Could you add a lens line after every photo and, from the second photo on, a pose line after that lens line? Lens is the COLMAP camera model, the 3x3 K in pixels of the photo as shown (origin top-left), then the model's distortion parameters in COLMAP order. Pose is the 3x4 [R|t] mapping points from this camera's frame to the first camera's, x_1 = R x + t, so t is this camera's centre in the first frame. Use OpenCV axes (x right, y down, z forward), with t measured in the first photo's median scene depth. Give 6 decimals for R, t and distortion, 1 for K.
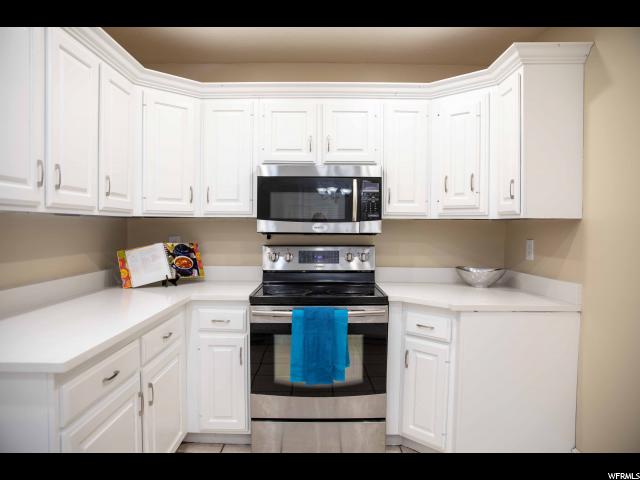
lens RADIAL K [[438.2, 0, 320.0], [0, 438.2, 240.0], [0, 0, 1]] dist [-0.070884, 0.001145]
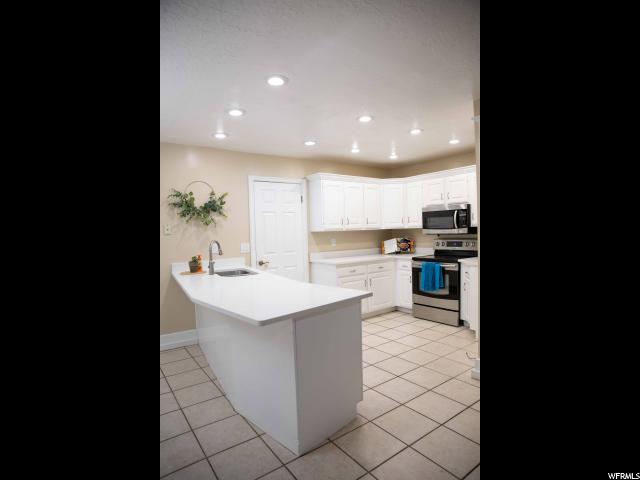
lens RADIAL K [[319.7, 0, 319.7], [0, 319.7, 251.4], [0, 0, 1]] dist [-0.000675, 0.000028]
pose [[0.591161, 0.027471, -0.806086, 1.001688], [0.010792, 0.999061, 0.041962, -0.000263], [0.806481, -0.033506, 0.590309, -0.586390]]
